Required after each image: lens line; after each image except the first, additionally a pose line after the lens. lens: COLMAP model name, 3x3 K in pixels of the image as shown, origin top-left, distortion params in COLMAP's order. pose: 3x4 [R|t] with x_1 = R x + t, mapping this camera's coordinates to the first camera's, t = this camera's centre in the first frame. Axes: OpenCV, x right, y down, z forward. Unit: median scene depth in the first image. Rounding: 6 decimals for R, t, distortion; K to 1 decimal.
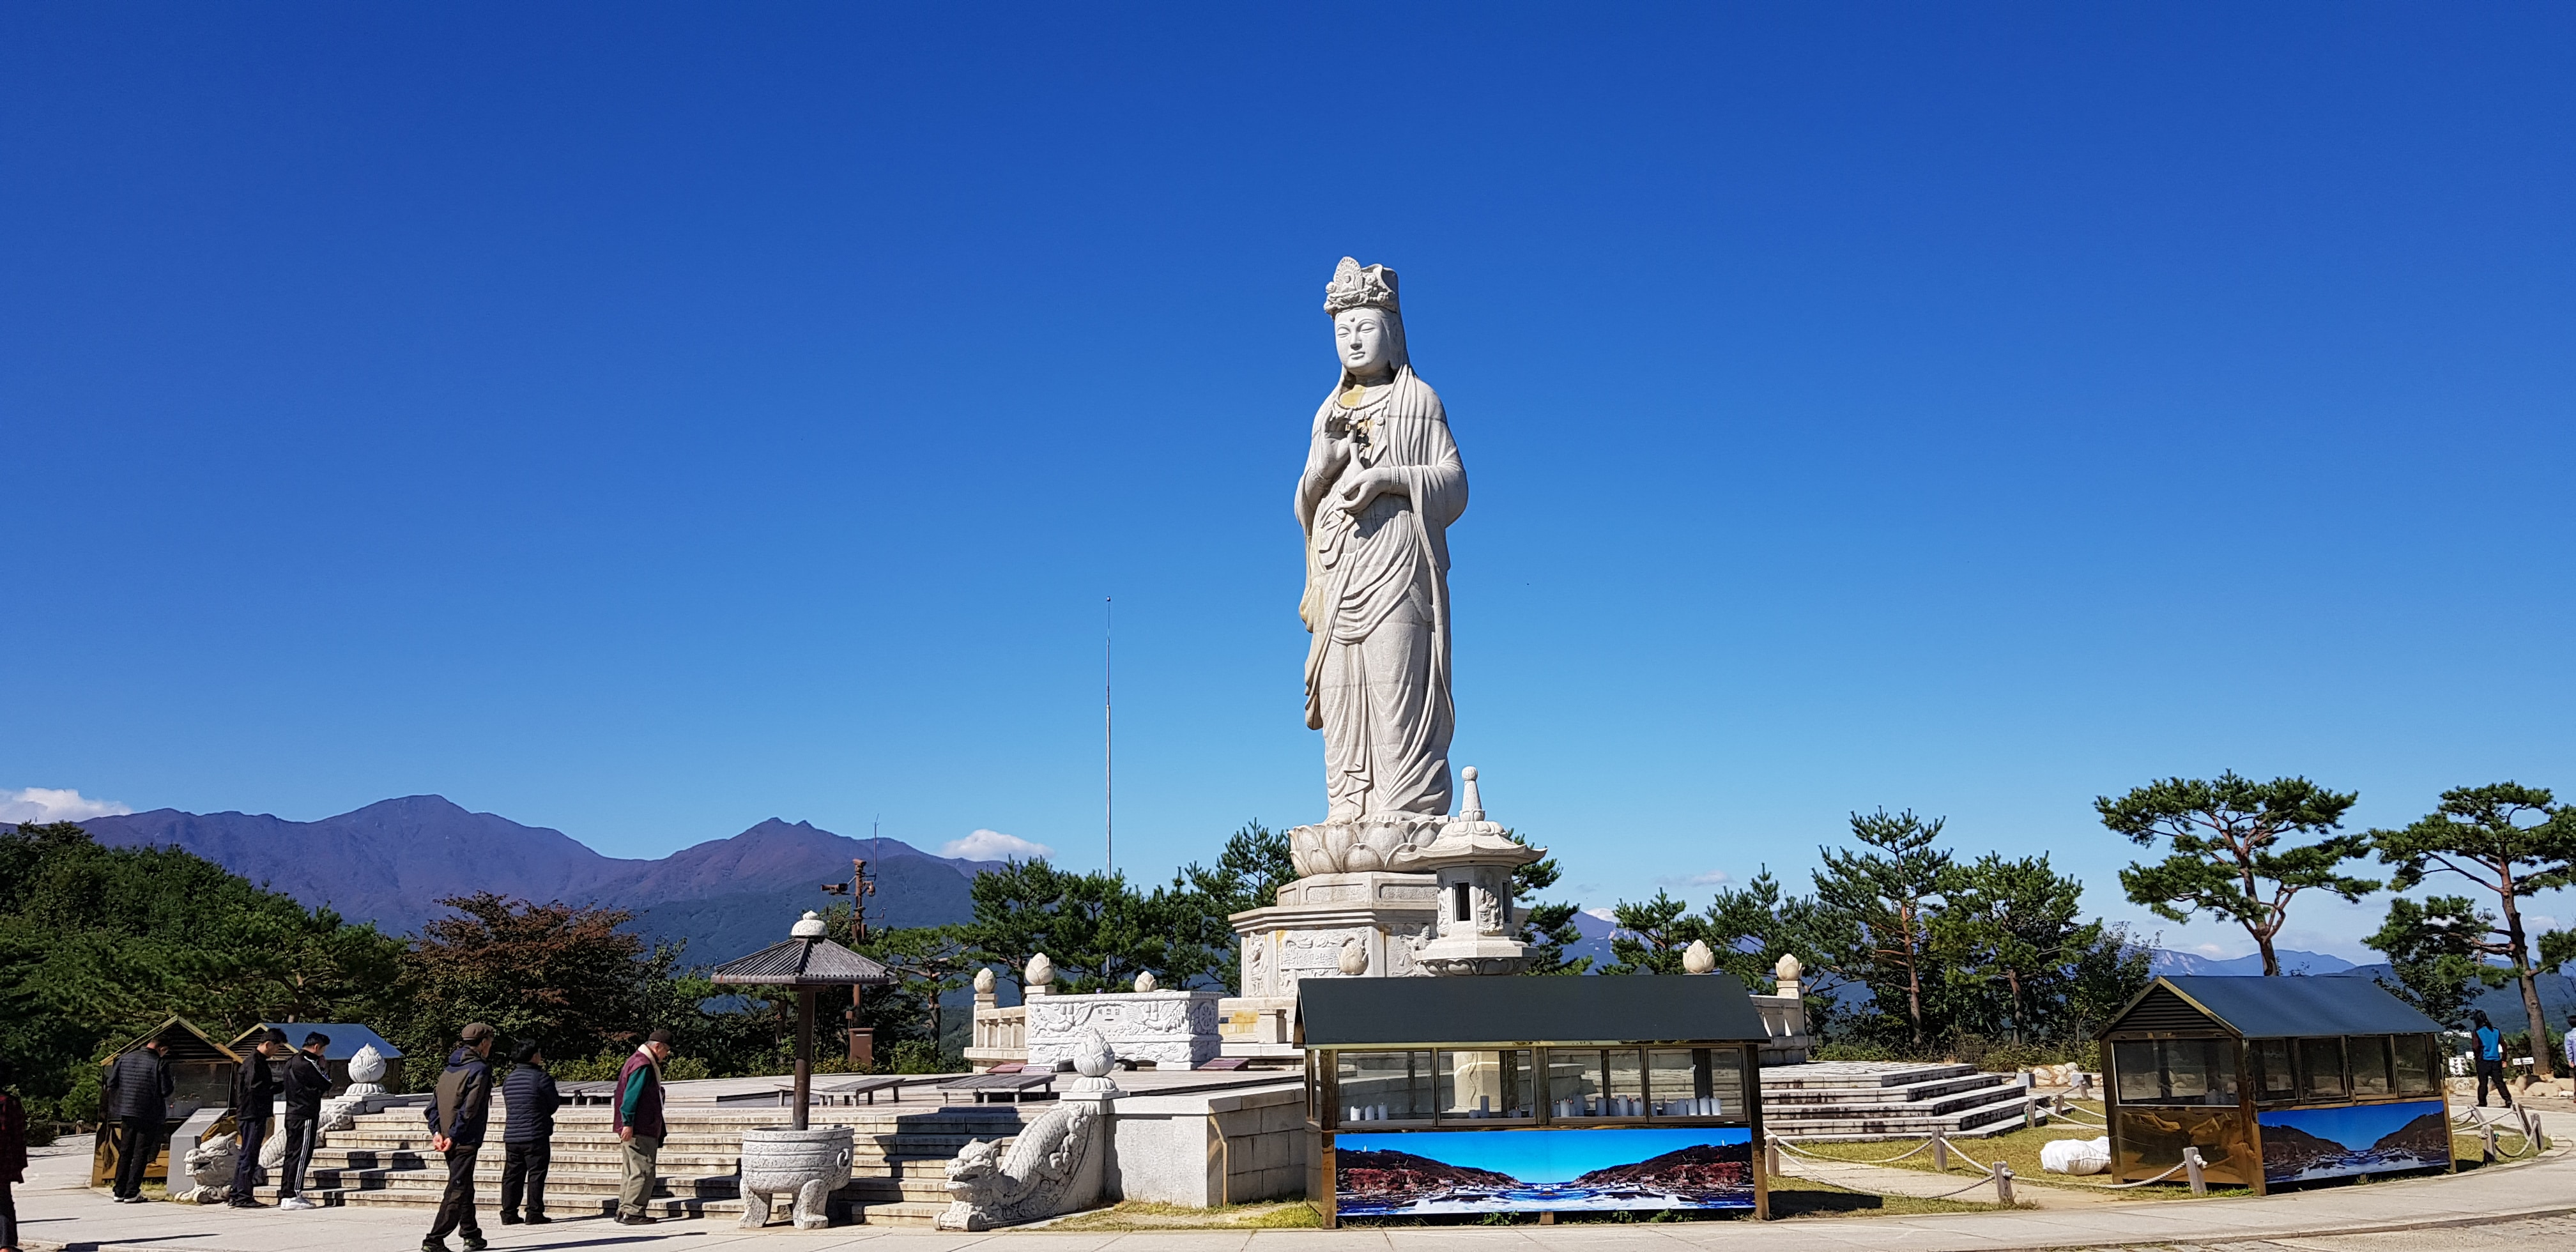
lens RADIAL K [[1962.4, 0, 1288.0], [0, 1962.4, 626.0], [0, 0, 1]] dist [0.080995, 0.000189]
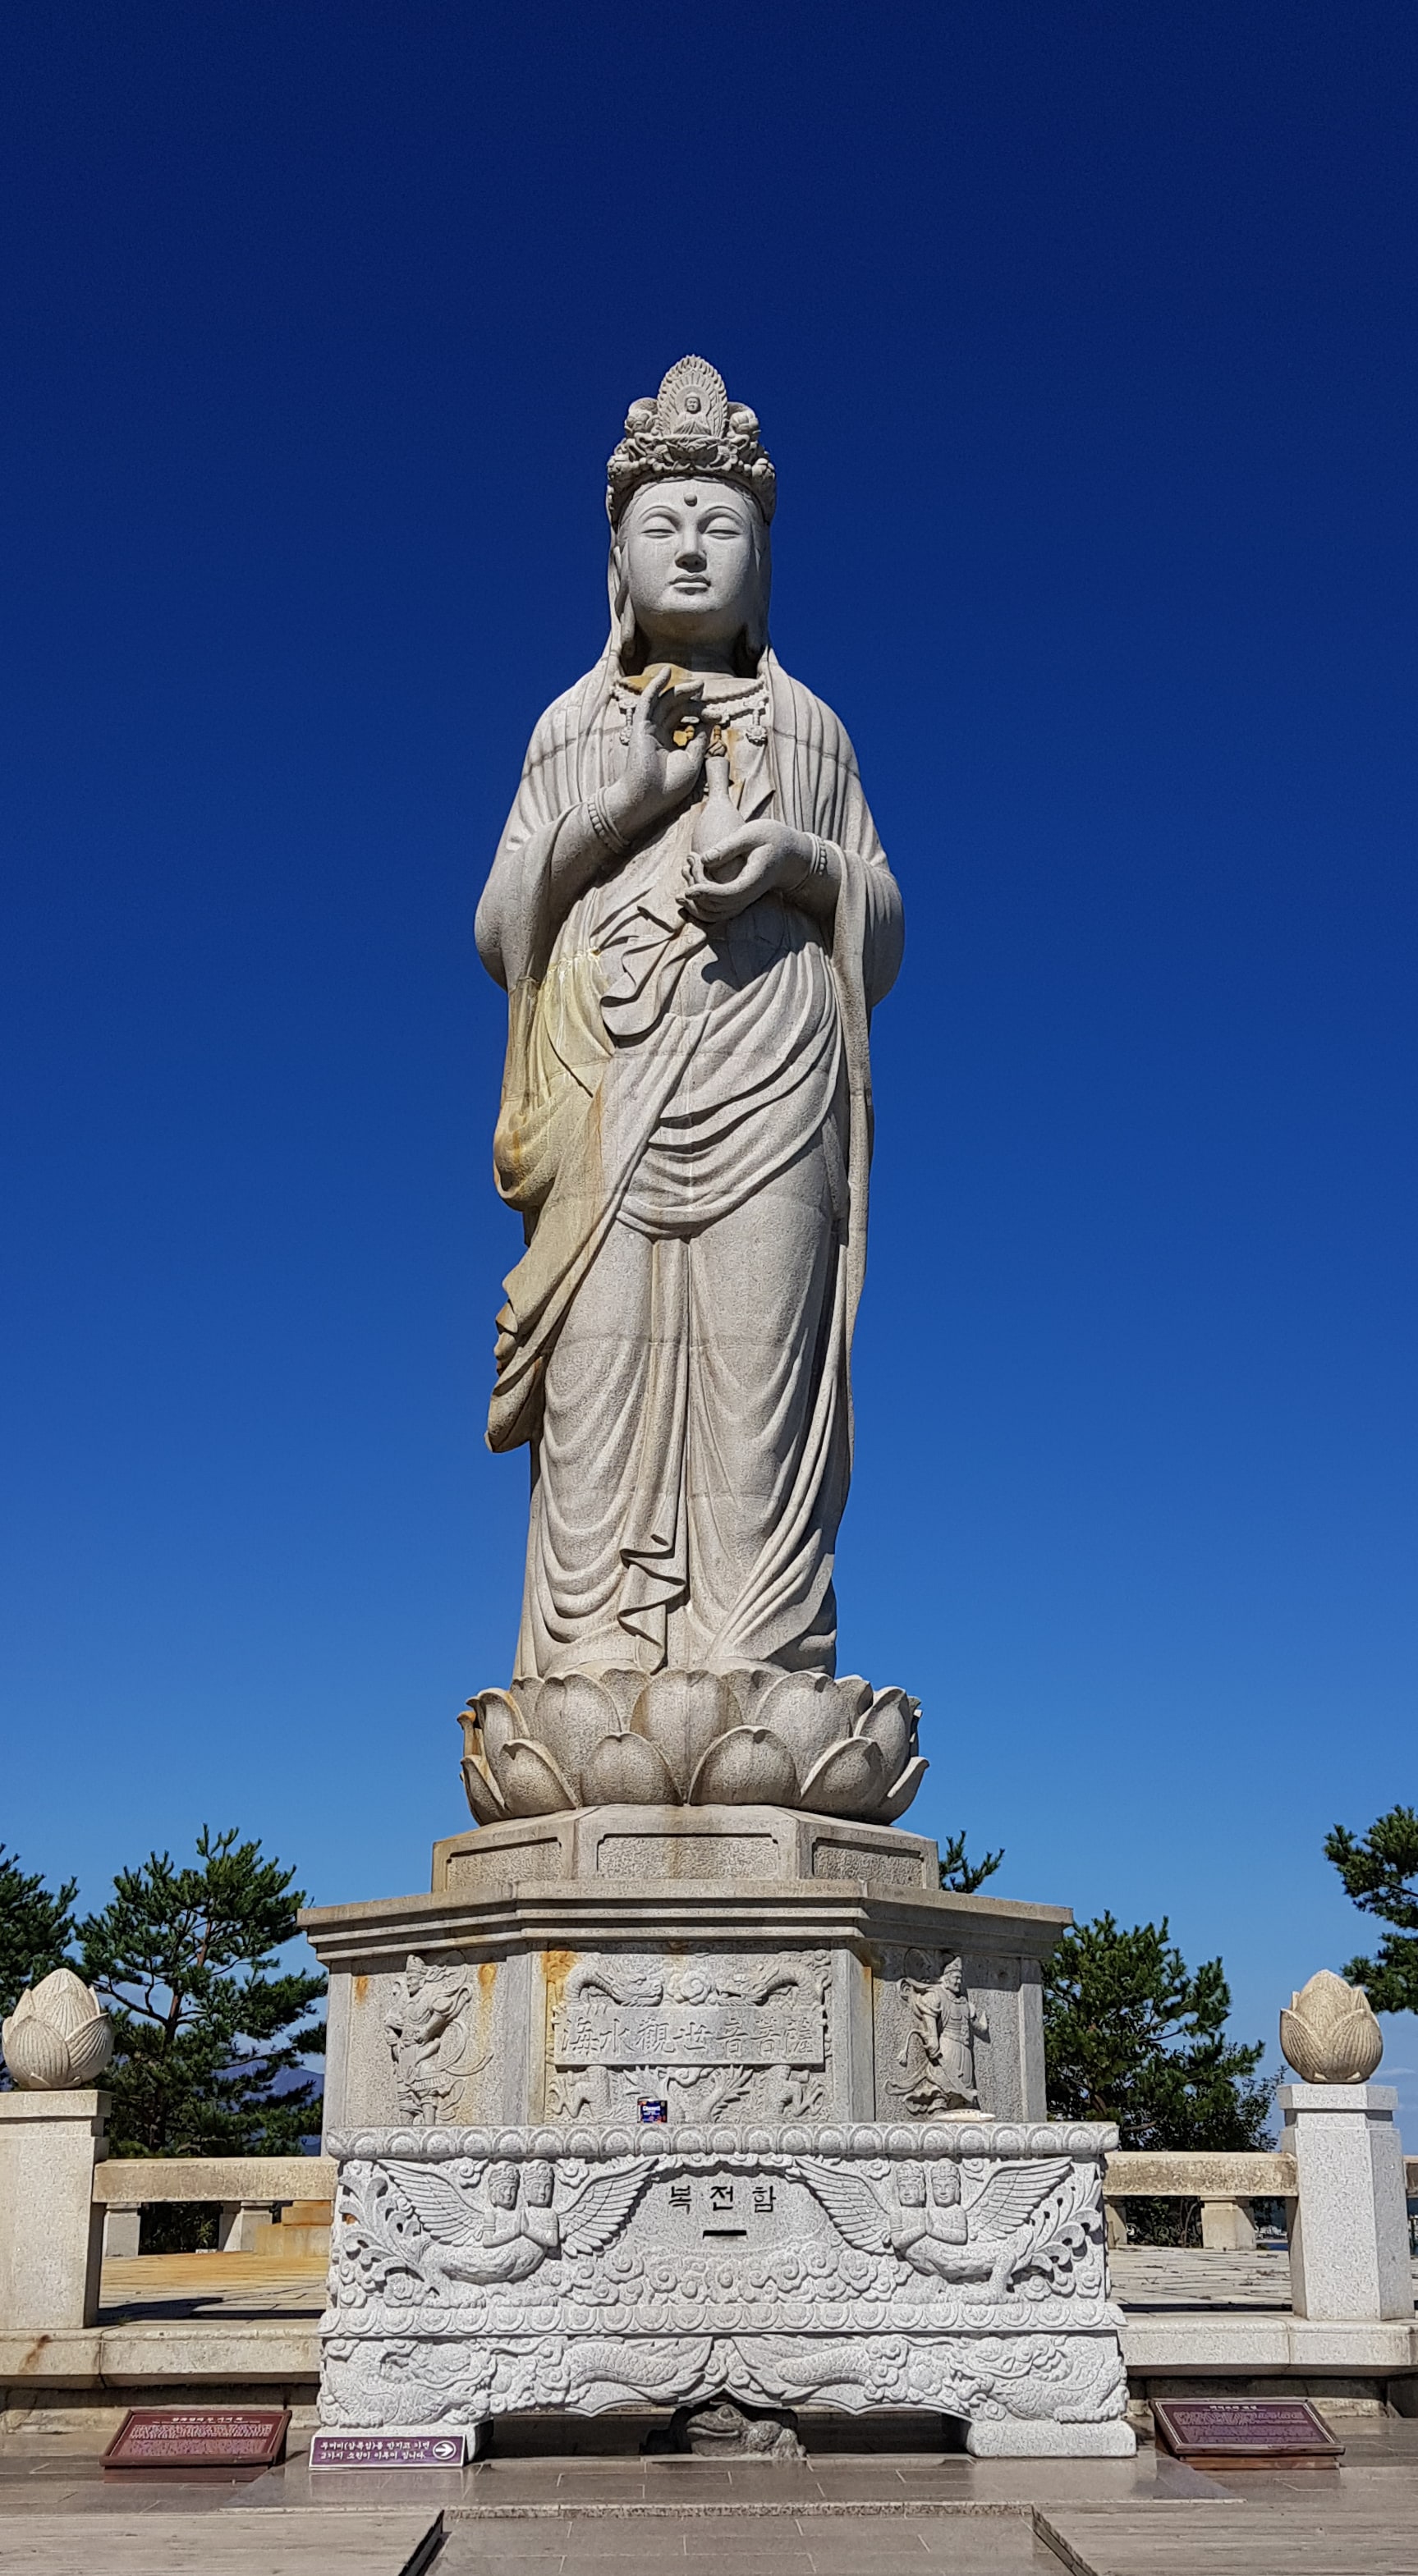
lens RADIAL K [[2507.3, 0, 709.9], [0, 2507.3, 1396.9], [0, 0, 1]] dist [0.084217, -0.010756]
pose [[0.861000, 0.162004, 0.482113, -0.199634], [-0.109754, 0.984762, -0.134901, 0.108658], [-0.496621, 0.063236, 0.865661, 0.559103]]
